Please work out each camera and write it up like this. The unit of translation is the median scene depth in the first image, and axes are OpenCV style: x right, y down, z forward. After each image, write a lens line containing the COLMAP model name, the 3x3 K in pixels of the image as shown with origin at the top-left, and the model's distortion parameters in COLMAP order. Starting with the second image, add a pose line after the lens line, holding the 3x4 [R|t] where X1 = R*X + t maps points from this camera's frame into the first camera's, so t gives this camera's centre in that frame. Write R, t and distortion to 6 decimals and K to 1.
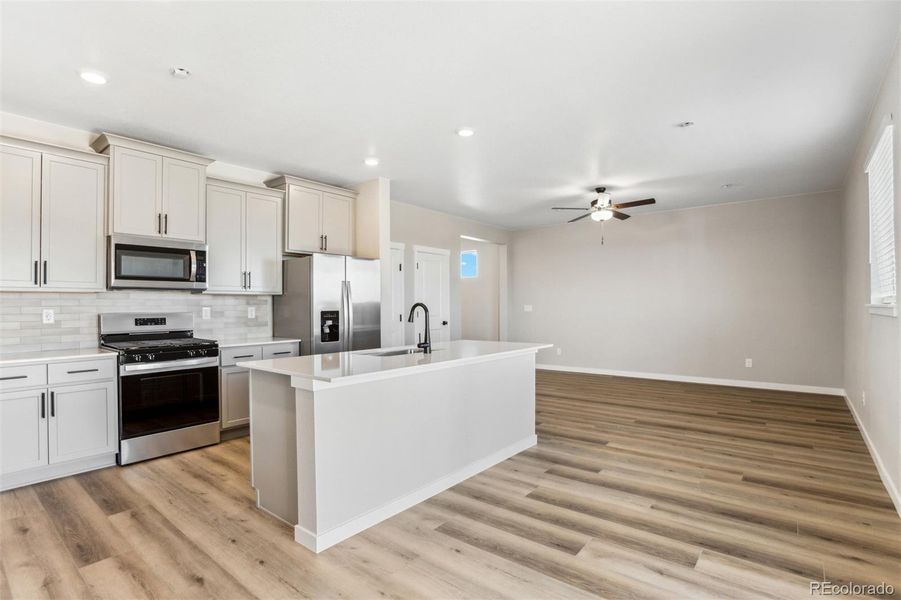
lens RADIAL K [[452.5, 0, 450.5], [0, 452.5, 300.0], [0, 0, 1]] dist [-0.093151, 0.048060]
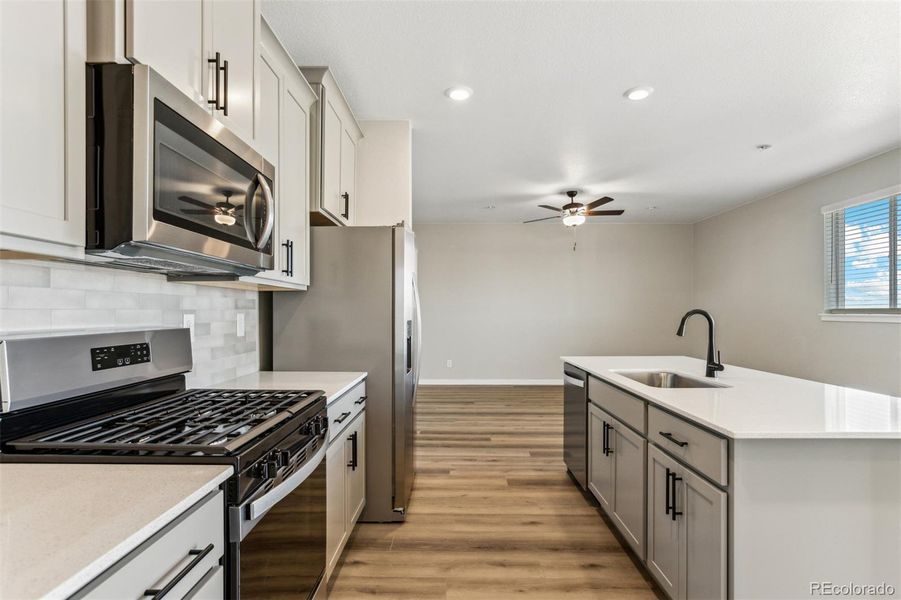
lens RADIAL K [[463.8, 0, 451.8], [0, 463.8, 314.3], [0, 0, 1]] dist [-0.002836, 0.000168]
pose [[0.778981, 0.004119, 0.627033, -0.711038], [-0.013124, 0.999866, 0.009736, 0.009884], [-0.626910, -0.015814, 0.778932, 0.550264]]
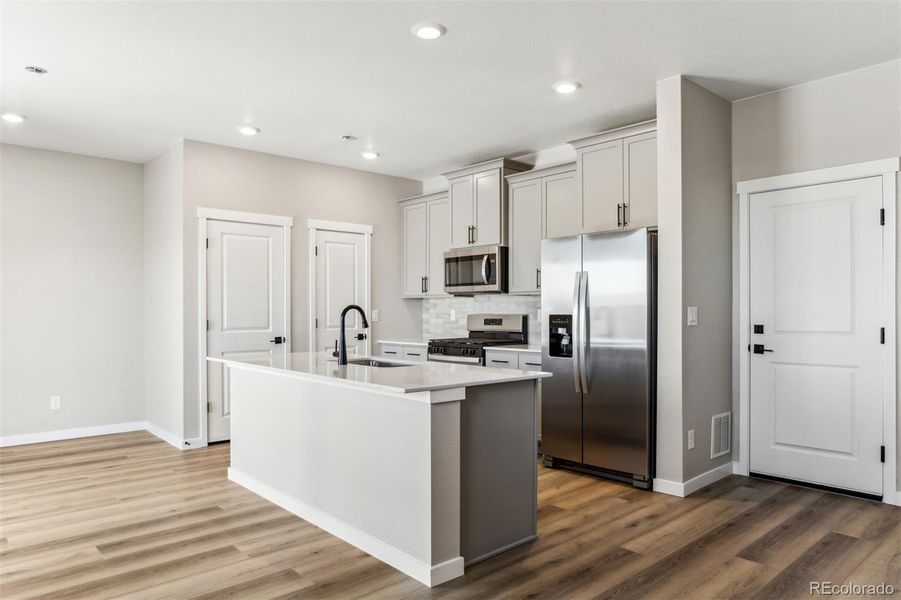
lens RADIAL K [[598.0, 0, 439.3], [0, 598.0, 315.9], [0, 0, 1]] dist [-0.024943, 0.002508]
pose [[-0.167030, 0.015888, -0.985824, 0.833651], [0.013325, 0.999815, 0.013856, 0.011492], [0.985862, -0.010821, -0.167211, 1.116789]]
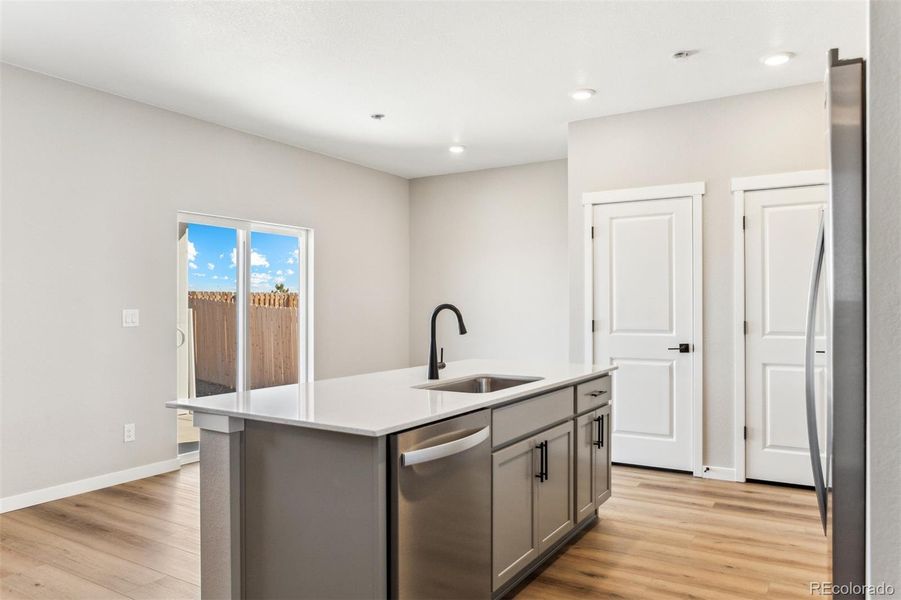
lens RADIAL K [[640.9, 0, 450.5], [0, 640.9, 300.0], [0, 0, 1]] dist [-0.023898, -0.000200]
pose [[-0.991074, 0.008721, -0.133026, 0.040756], [0.011460, 0.999738, -0.019839, 0.015677], [0.132818, -0.021186, -0.990914, 1.598327]]
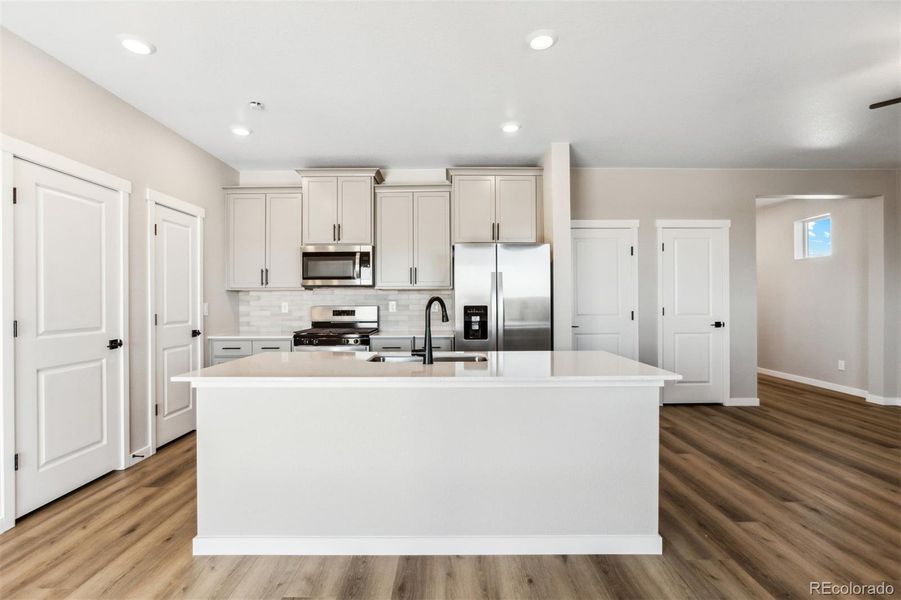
lens RADIAL K [[422.0, 0, 443.2], [0, 422.0, 299.1], [0, 0, 1]] dist [-0.005322, 0.000453]
pose [[0.623162, -0.001021, -0.782092, 0.422691], [0.009788, 0.999931, 0.006494, 0.005536], [0.782031, -0.011703, 0.623129, 0.473949]]
